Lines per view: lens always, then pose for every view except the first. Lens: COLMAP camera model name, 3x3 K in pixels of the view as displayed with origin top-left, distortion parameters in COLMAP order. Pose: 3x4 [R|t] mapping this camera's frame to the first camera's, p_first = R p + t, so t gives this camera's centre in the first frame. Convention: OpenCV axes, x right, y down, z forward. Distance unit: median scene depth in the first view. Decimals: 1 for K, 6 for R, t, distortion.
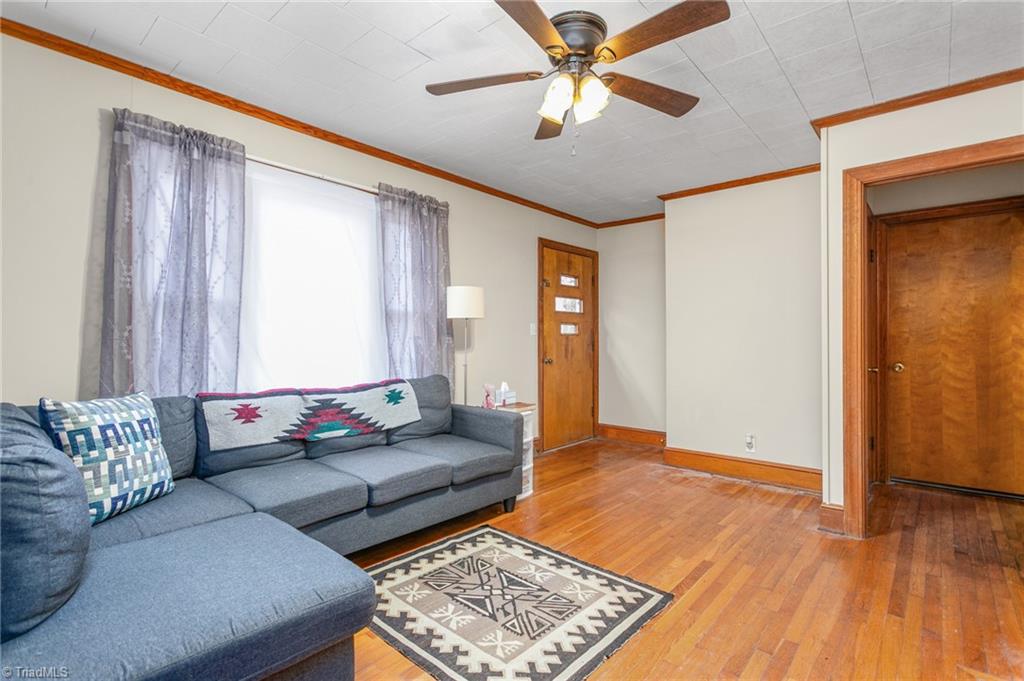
lens RADIAL K [[491.2, 0, 516.3], [0, 491.2, 337.3], [0, 0, 1]] dist [0.002510, 0.000976]
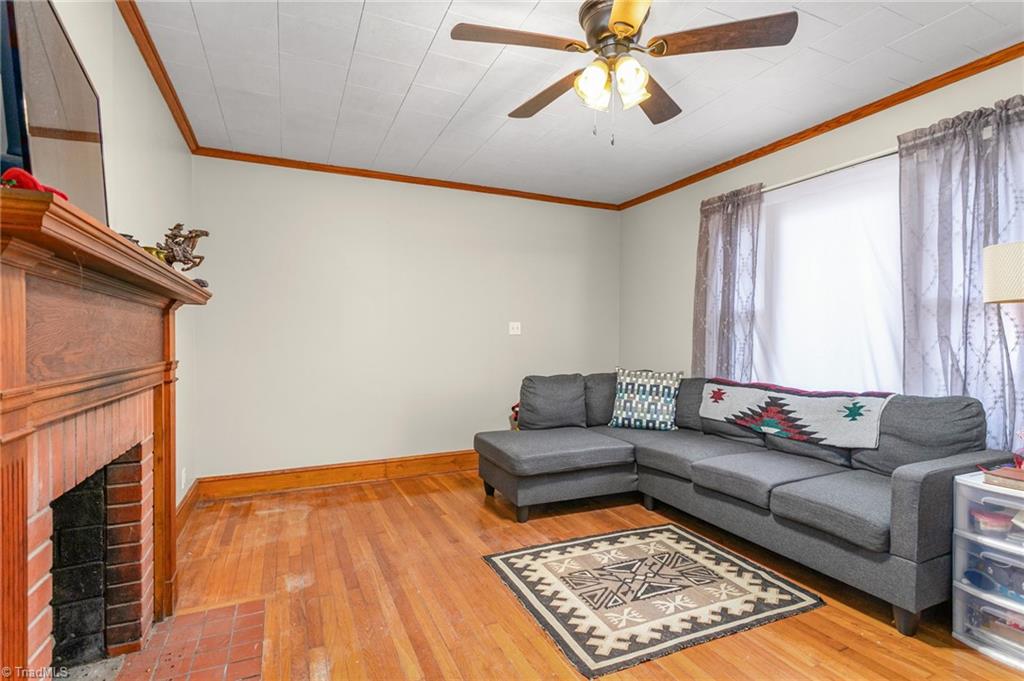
lens RADIAL K [[491.2, 0, 514.2], [0, 491.2, 344.7], [0, 0, 1]] dist [0.002510, 0.000976]
pose [[-0.415557, 0.003946, -0.909559, 0.985044], [0.005302, 0.999984, 0.001917, 0.009708], [0.909552, -0.004026, -0.415571, 1.133081]]
